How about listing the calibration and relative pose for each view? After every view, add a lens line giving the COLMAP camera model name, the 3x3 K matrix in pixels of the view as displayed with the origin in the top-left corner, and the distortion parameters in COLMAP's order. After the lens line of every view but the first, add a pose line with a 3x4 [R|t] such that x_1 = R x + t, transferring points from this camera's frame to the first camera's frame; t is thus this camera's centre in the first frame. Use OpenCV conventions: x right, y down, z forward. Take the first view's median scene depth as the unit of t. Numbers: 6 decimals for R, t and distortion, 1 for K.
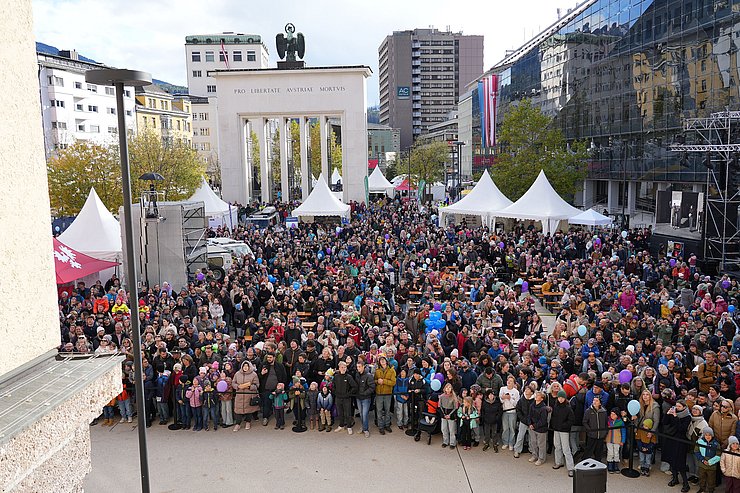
lens RADIAL K [[682.0, 0, 370.0], [0, 682.0, 246.5], [0, 0, 1]] dist [0.143463, 0.000783]
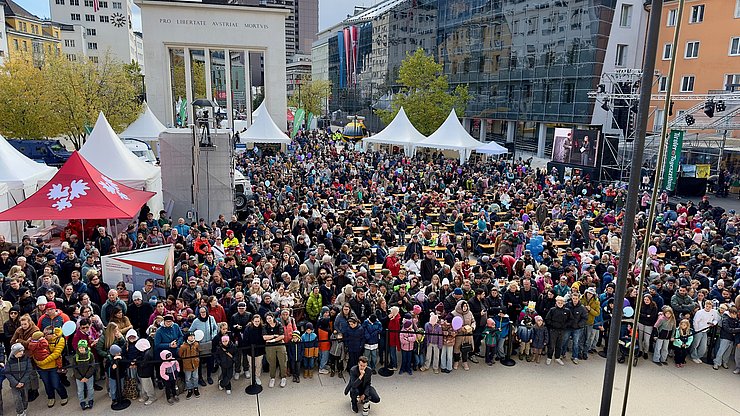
lens RADIAL K [[553.9, 0, 370.0], [0, 553.9, 208.0], [0, 0, 1]] dist [0.065518, -0.002276]
pose [[0.956387, -0.020472, 0.291384, -0.165929], [-0.000582, 0.997405, 0.071987, -0.006139], [-0.292102, -0.069017, 0.953894, 0.092569]]
